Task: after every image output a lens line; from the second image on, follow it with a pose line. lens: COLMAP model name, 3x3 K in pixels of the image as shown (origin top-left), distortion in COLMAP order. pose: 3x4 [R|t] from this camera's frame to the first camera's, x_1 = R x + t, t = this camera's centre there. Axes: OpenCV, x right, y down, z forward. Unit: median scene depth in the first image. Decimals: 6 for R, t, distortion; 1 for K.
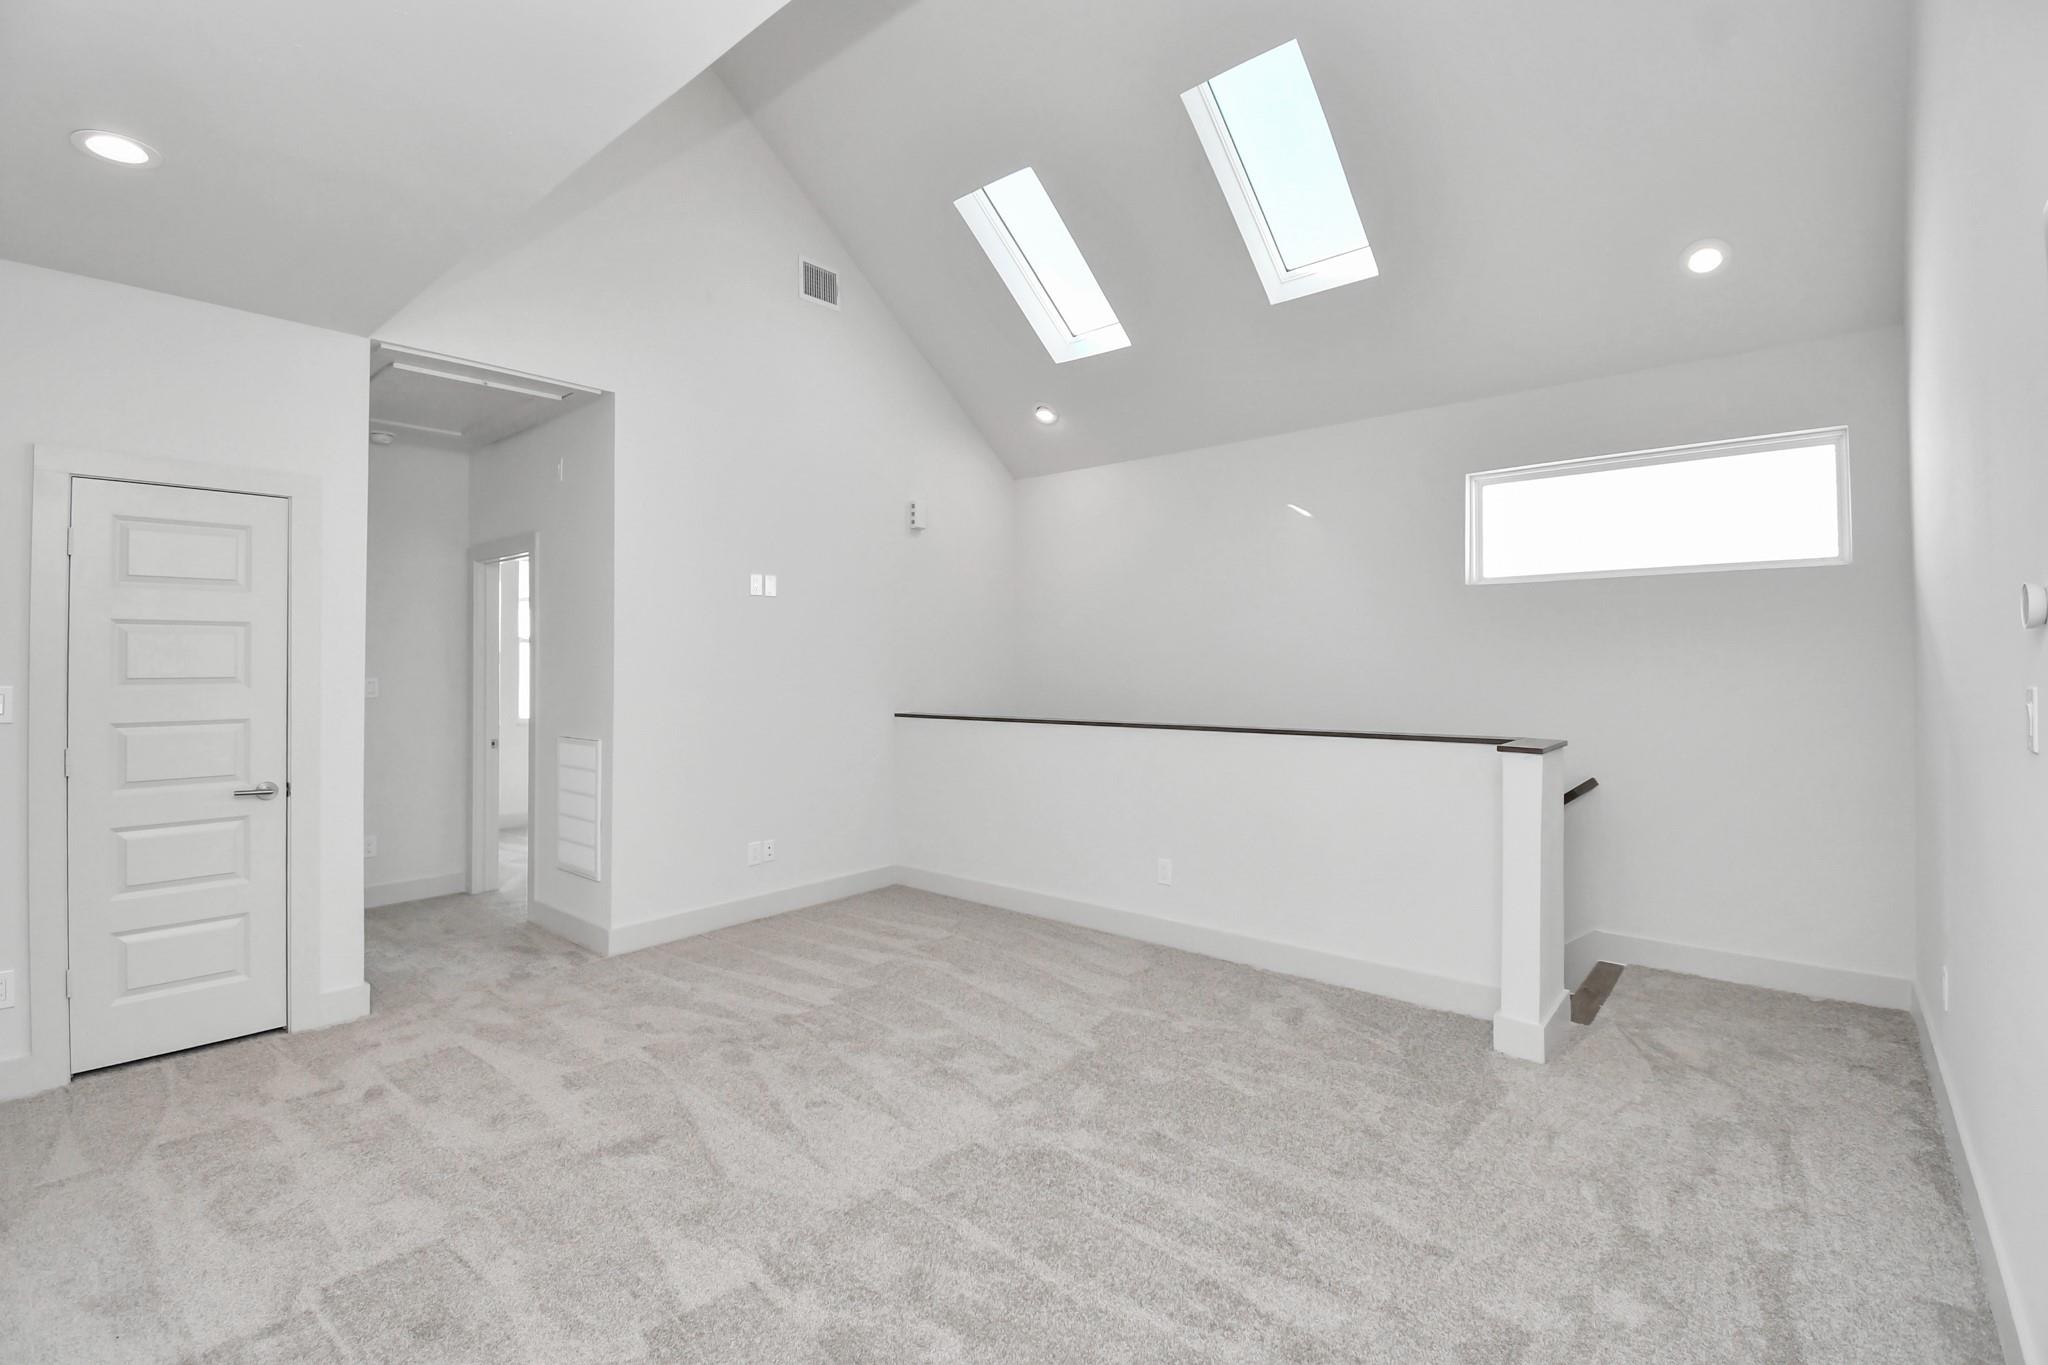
lens RADIAL K [[916.1, 0, 1022.7], [0, 916.1, 670.8], [0, 0, 1]] dist [-0.002236, -0.000577]
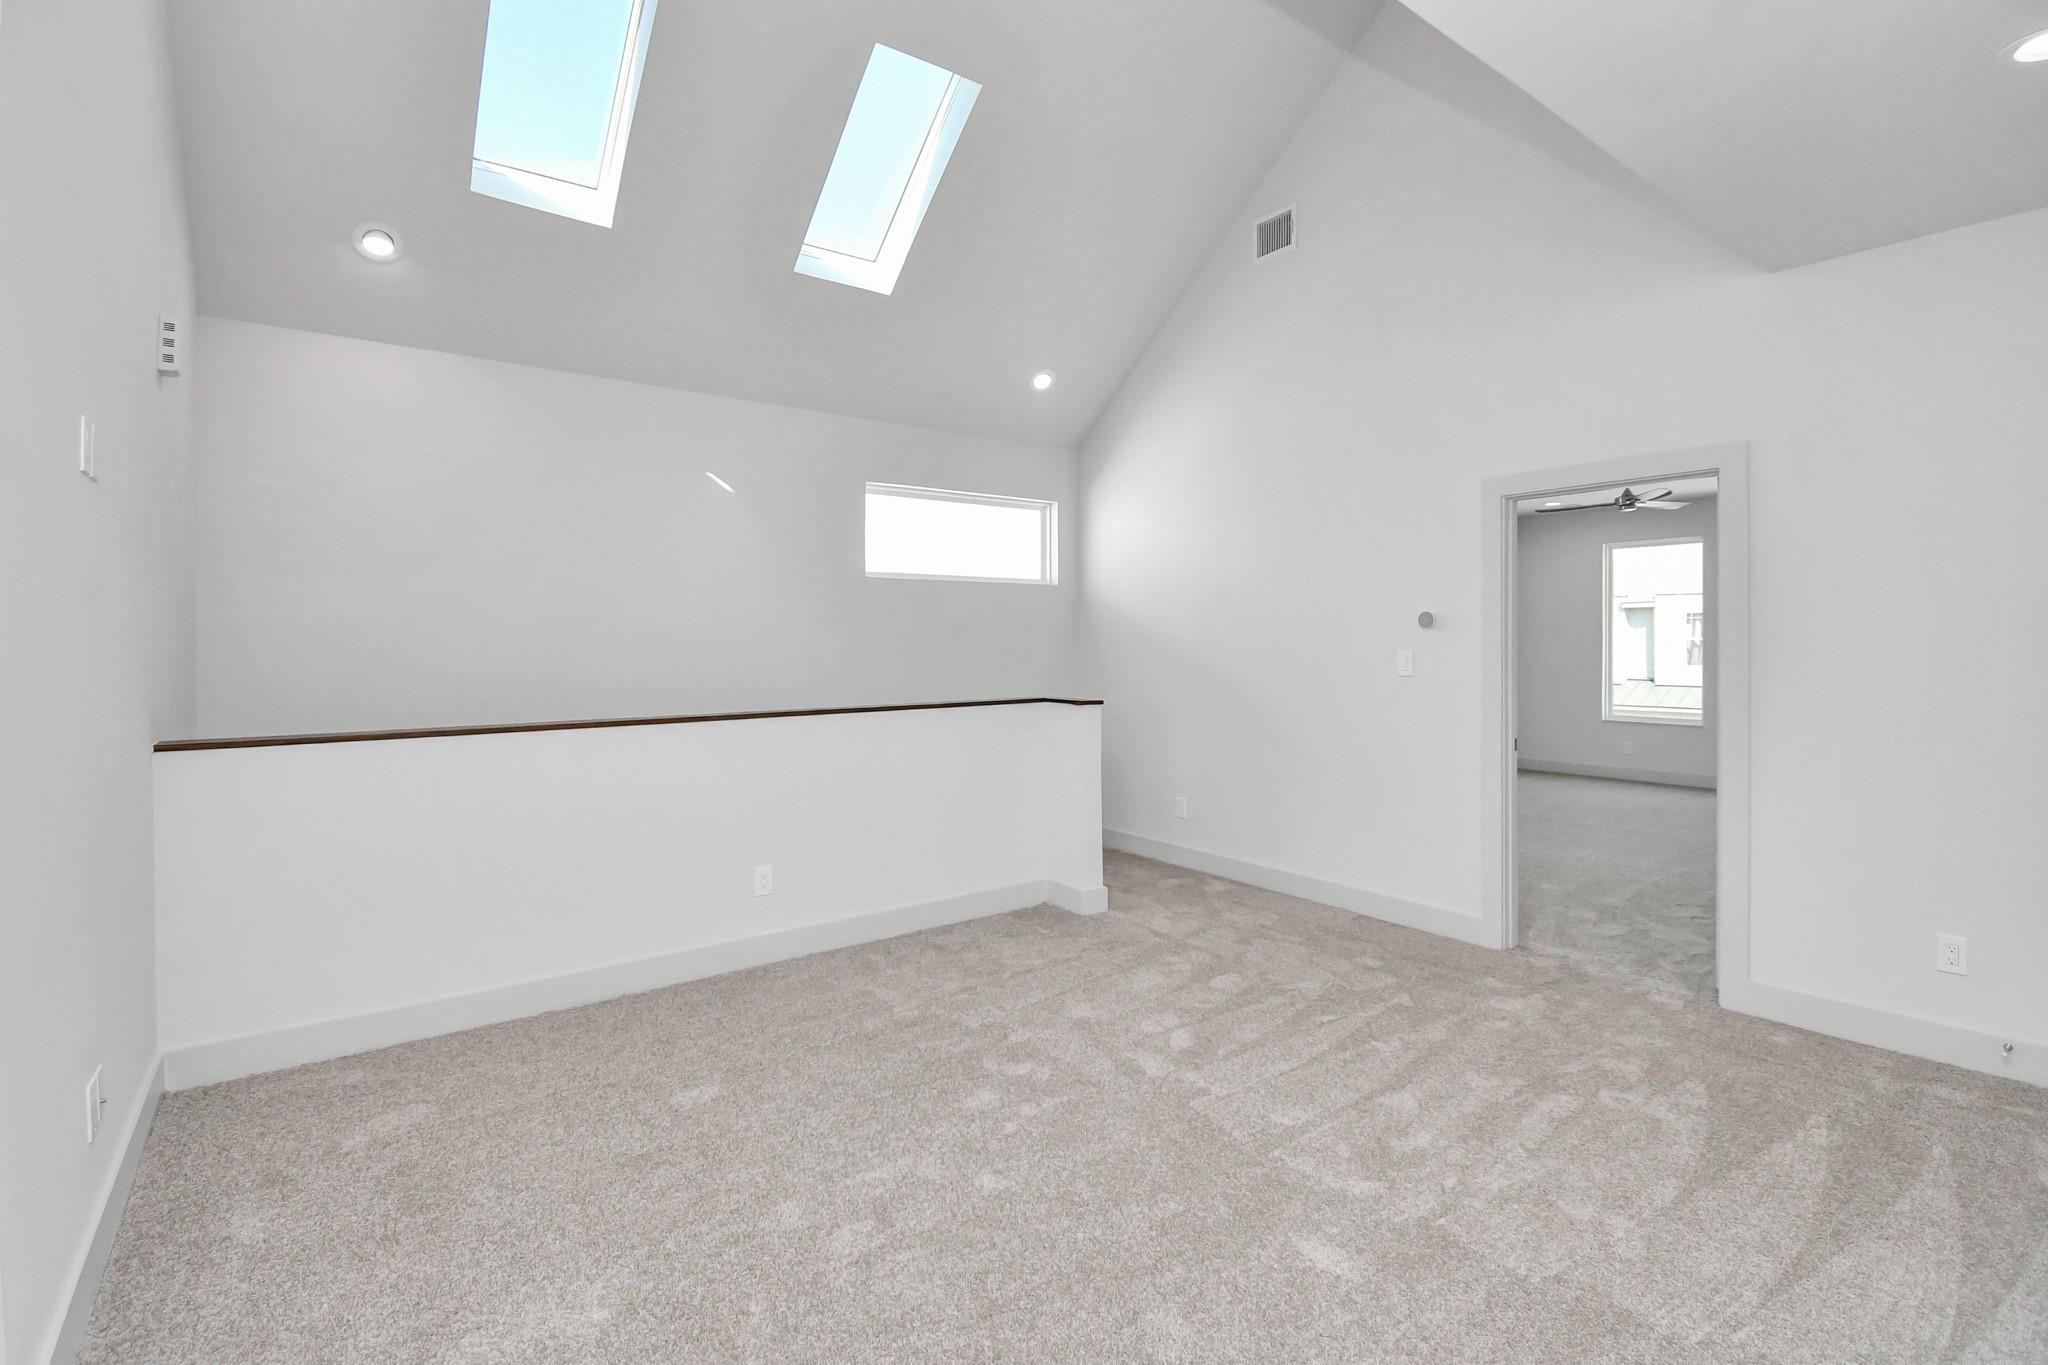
lens RADIAL K [[916.1, 0, 1022.7], [0, 916.1, 670.8], [0, 0, 1]] dist [-0.002236, -0.000577]
pose [[0.222868, -0.029303, 0.974408, -0.603507], [0.006657, 0.999571, 0.028537, -0.005898], [-0.974826, 0.000126, 0.222968, 0.529316]]
